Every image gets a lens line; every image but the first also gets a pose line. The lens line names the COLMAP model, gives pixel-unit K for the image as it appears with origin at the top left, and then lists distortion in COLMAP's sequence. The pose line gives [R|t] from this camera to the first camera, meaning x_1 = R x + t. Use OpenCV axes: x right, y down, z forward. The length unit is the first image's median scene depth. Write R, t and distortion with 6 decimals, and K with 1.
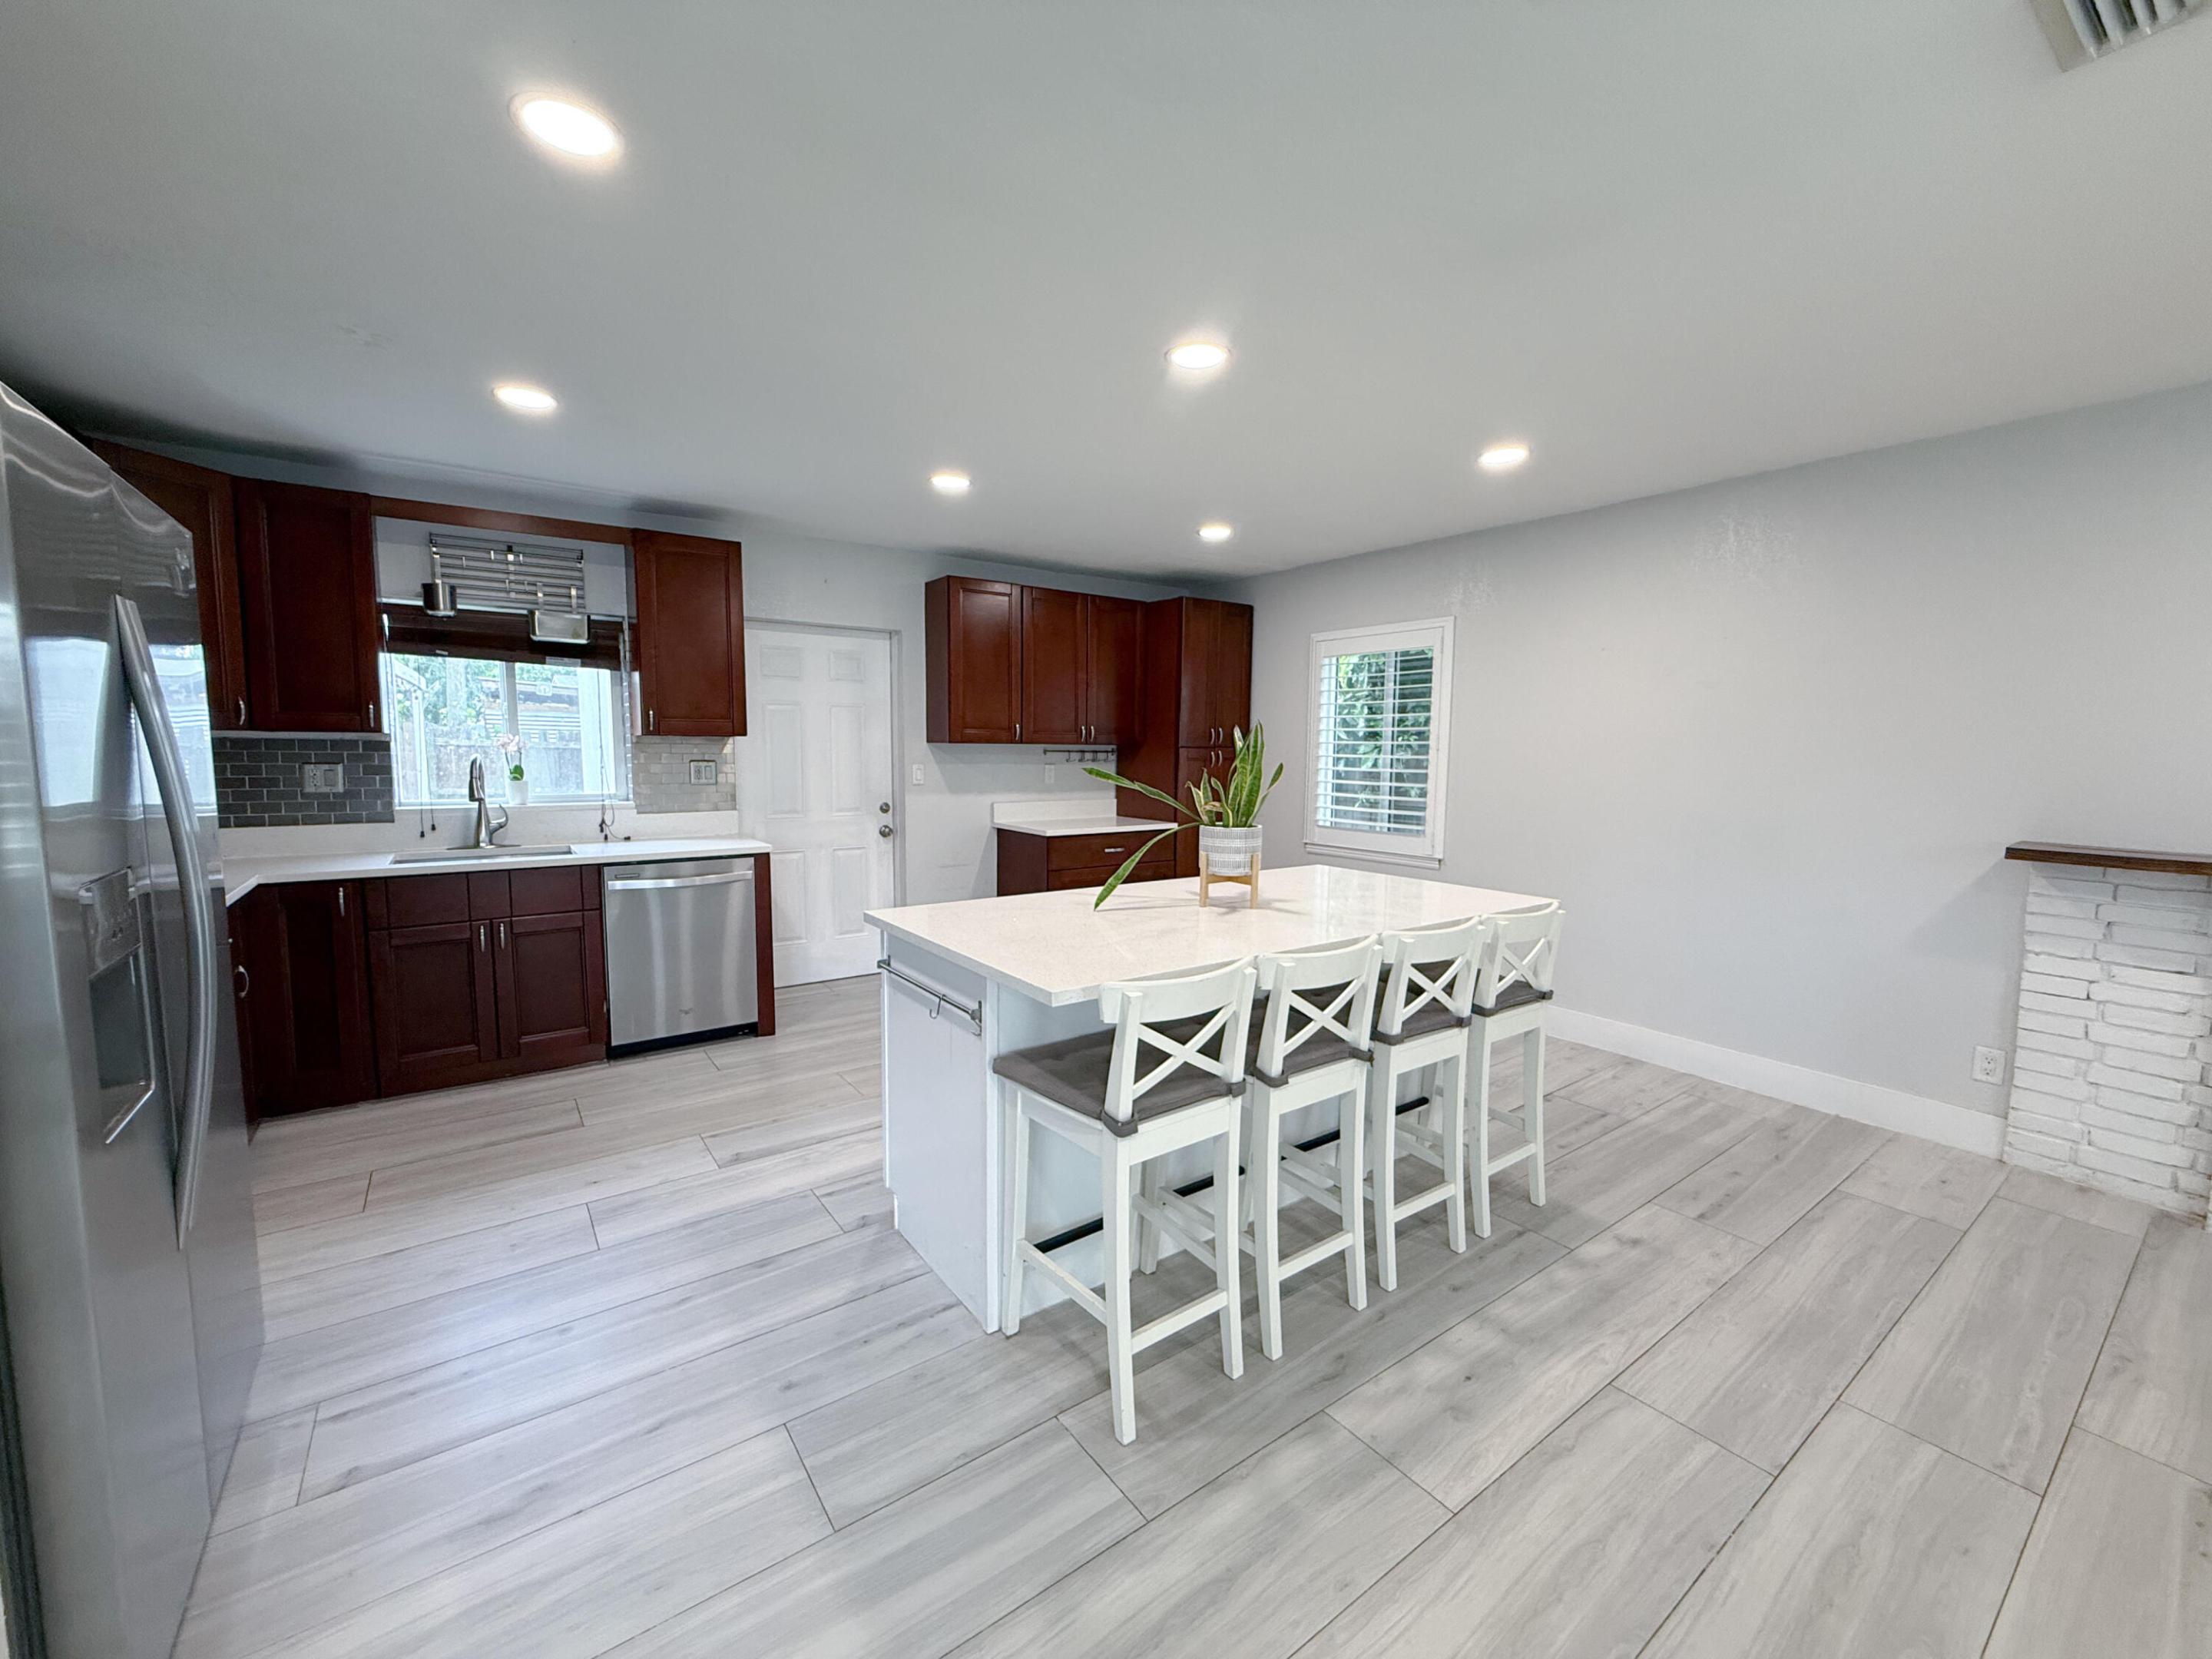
lens RADIAL K [[885.1, 0, 1098.7], [0, 885.1, 829.4], [0, 0, 1]] dist [-0.002072, 0.000622]
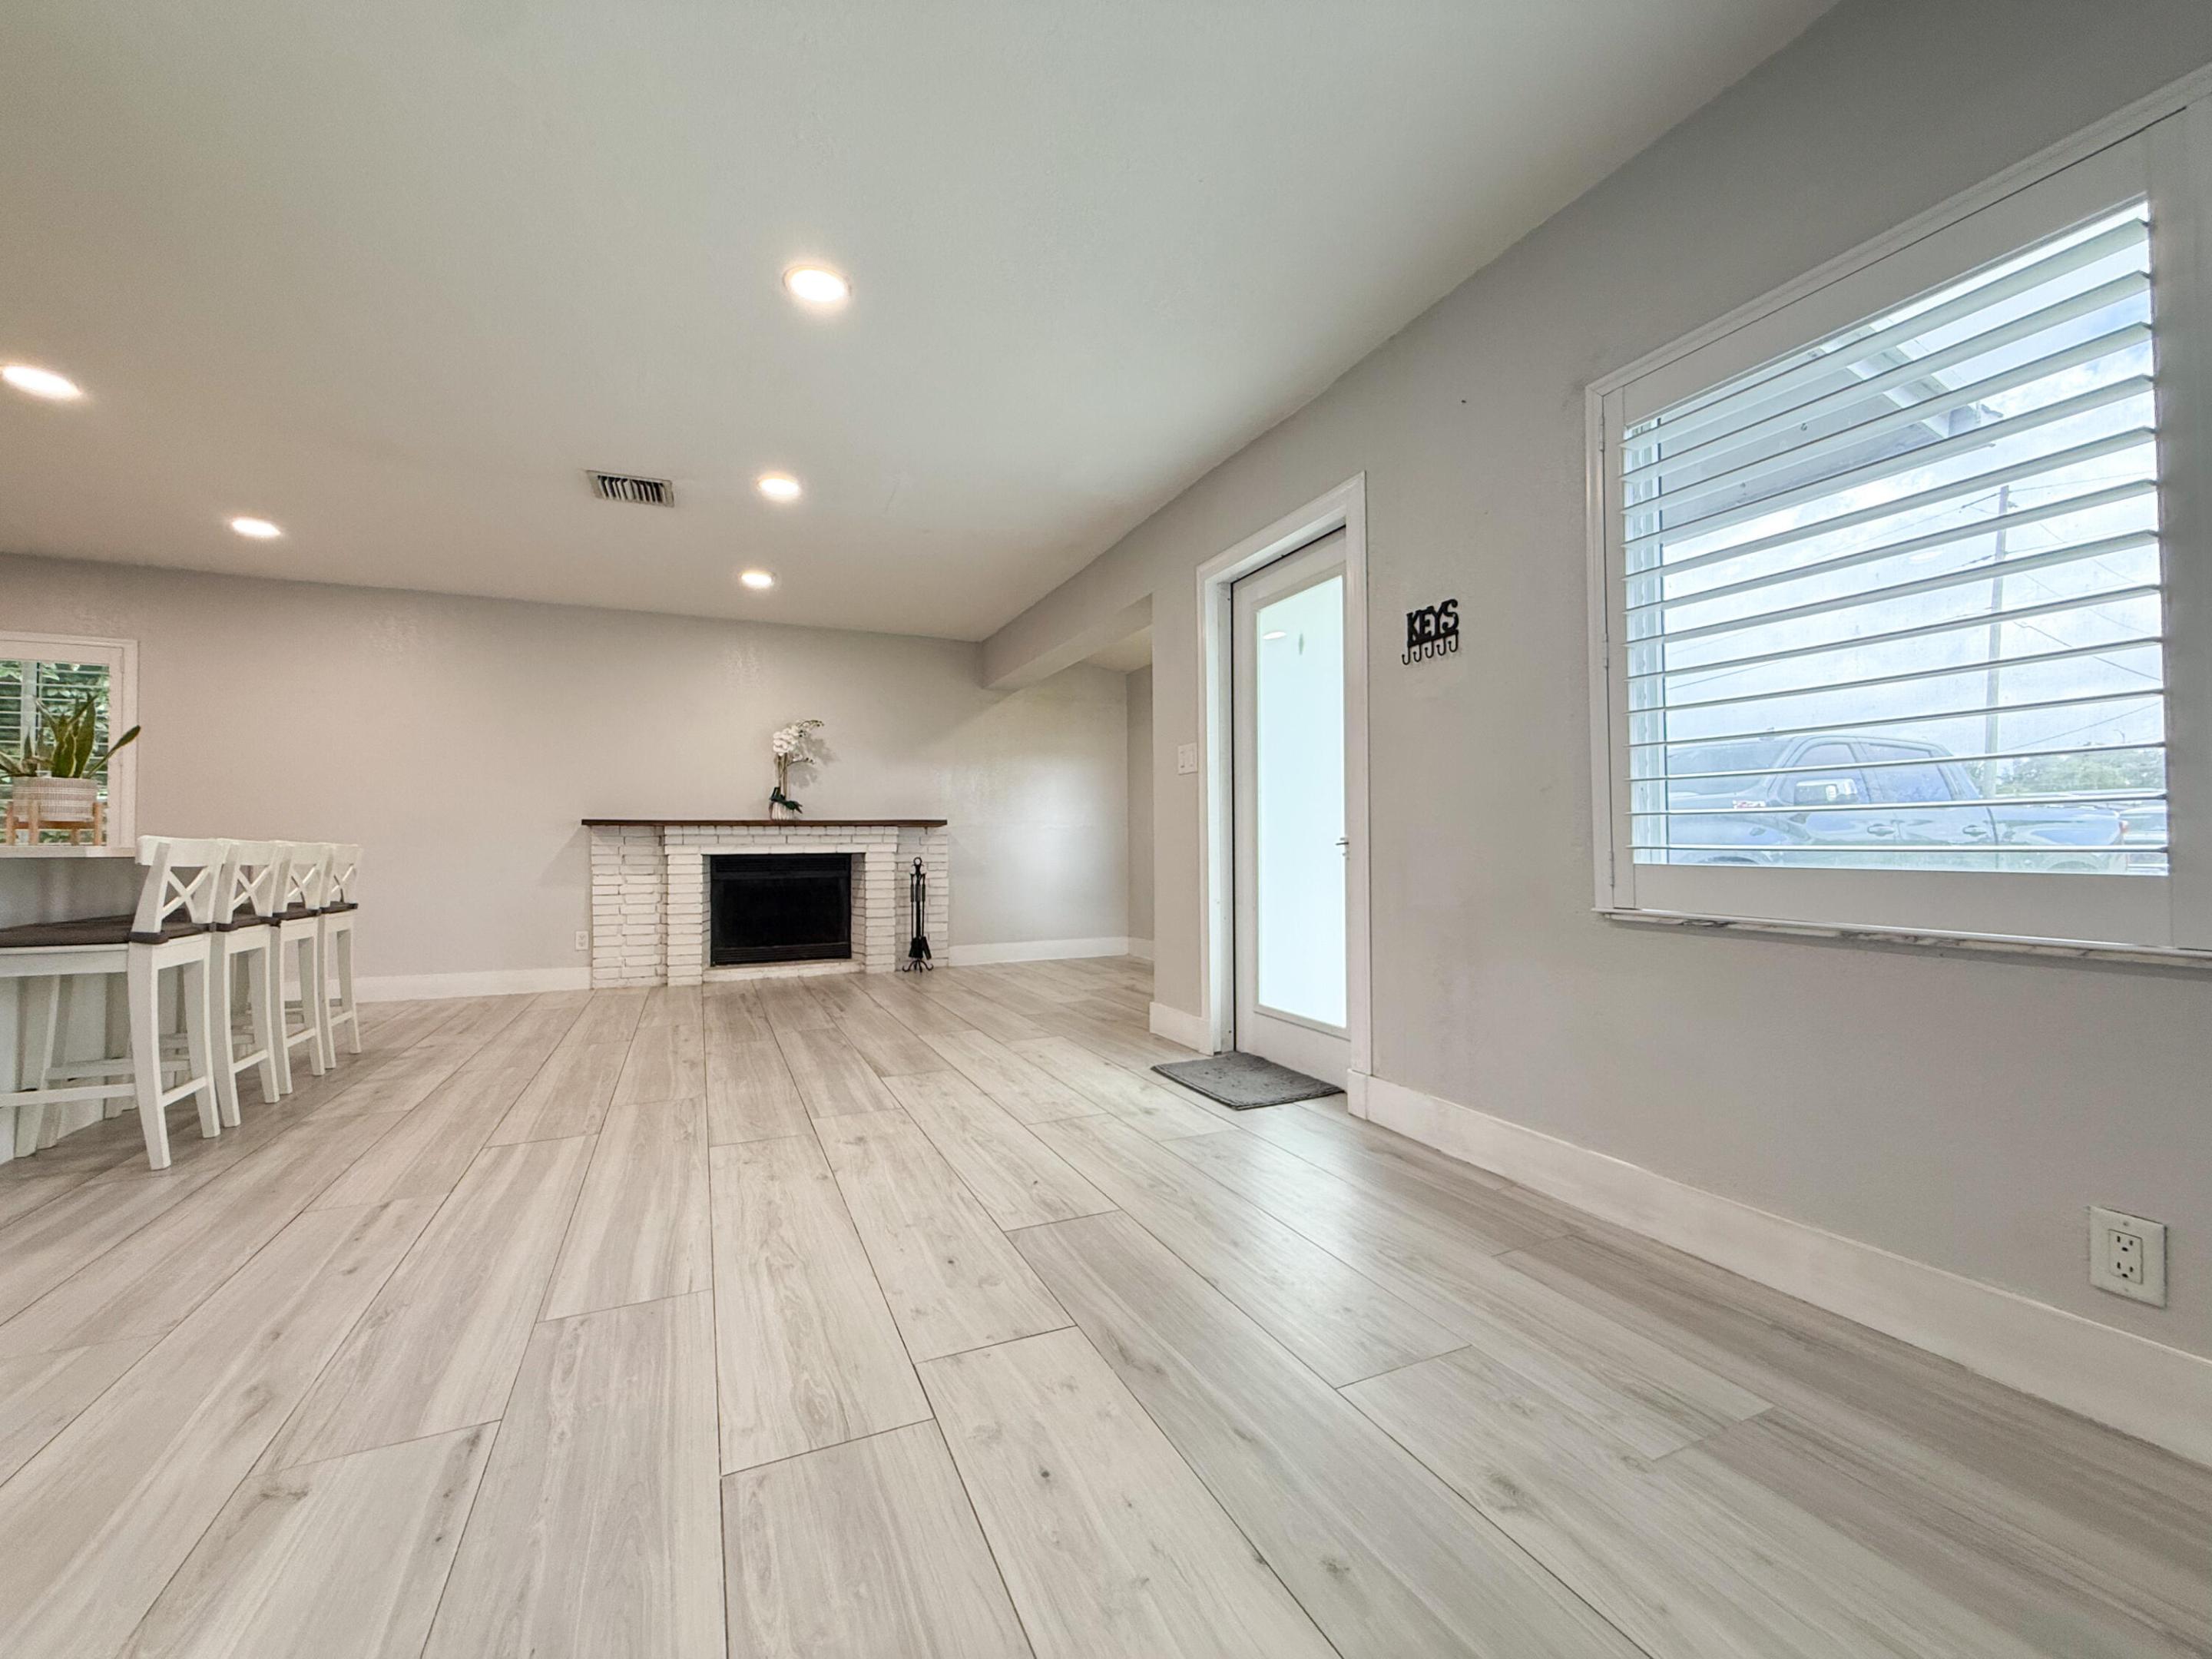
lens RADIAL K [[885.1, 0, 1098.7], [0, 885.1, 829.4], [0, 0, 1]] dist [-0.002072, 0.000622]
pose [[0.197103, 0.010161, 0.980330, -0.545792], [0.103443, 0.994149, -0.031102, 0.182336], [-0.974910, 0.107539, 0.194898, -0.404438]]
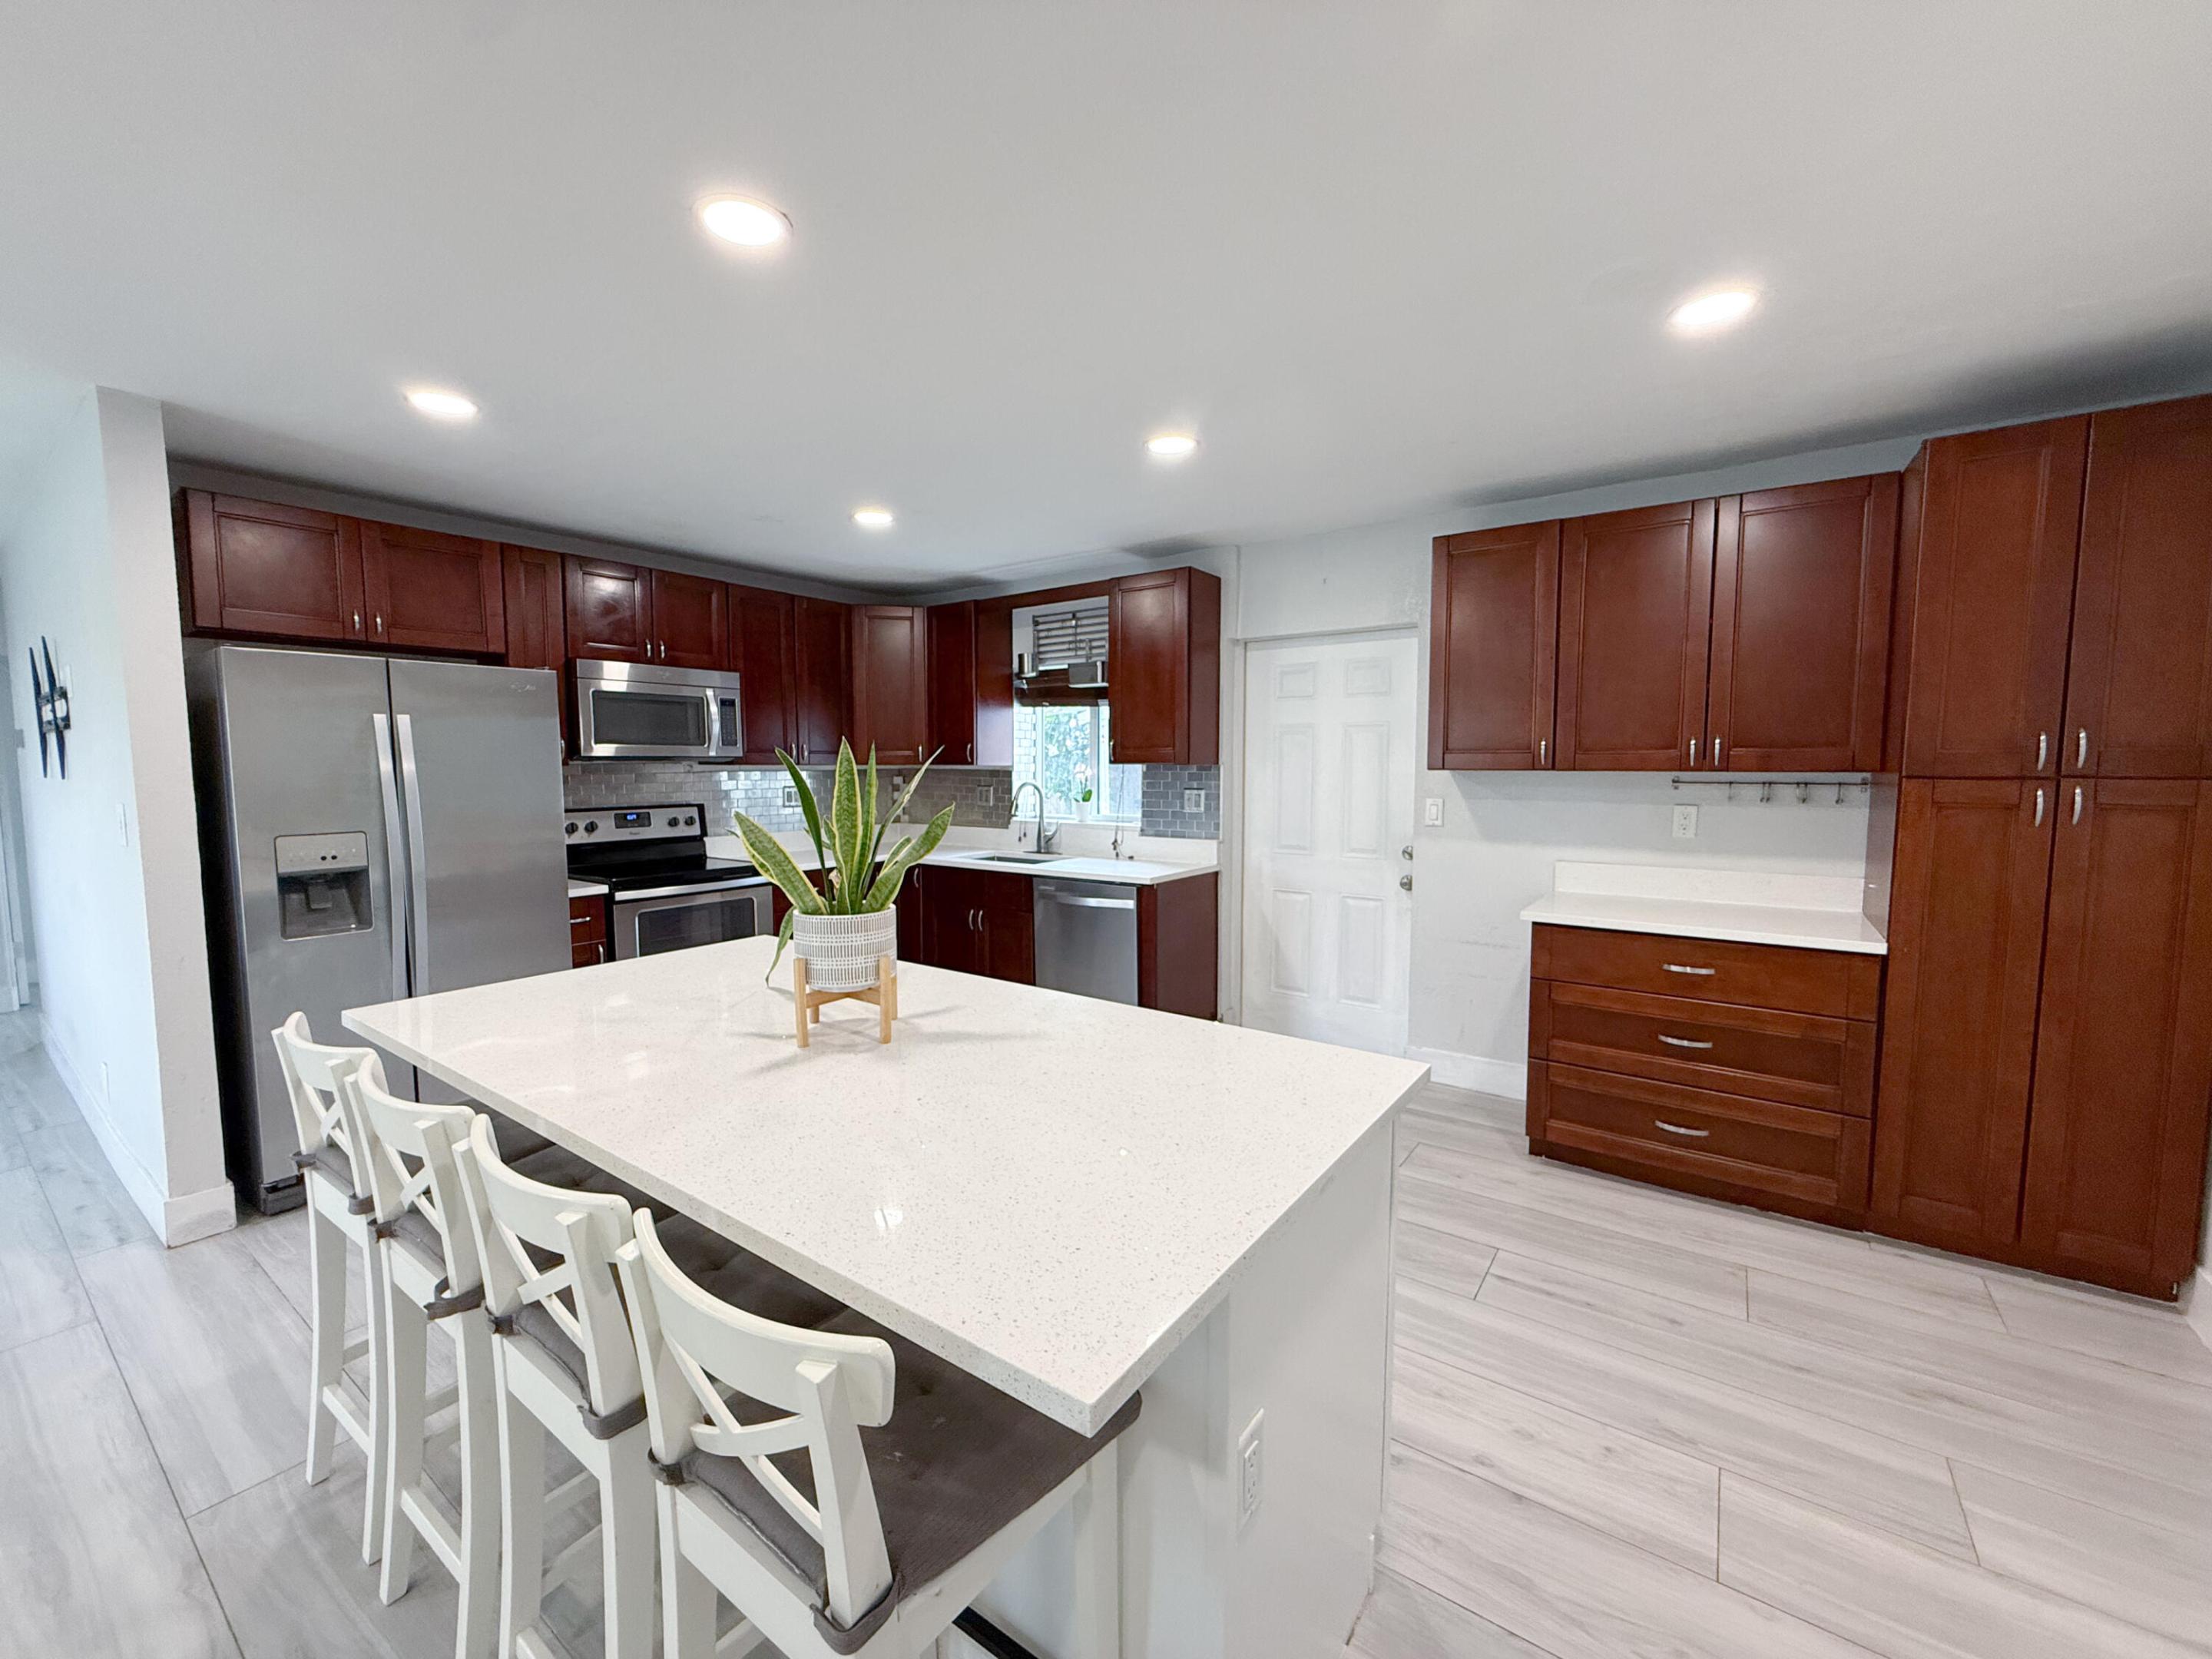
lens RADIAL K [[885.1, 0, 1098.7], [0, 885.1, 829.4], [0, 0, 1]] dist [-0.002072, 0.000622]
pose [[0.325754, 0.059427, -0.943585, 0.569401], [-0.086806, 0.995687, 0.032740, -0.066232], [0.941461, 0.071244, 0.329507, 0.683920]]
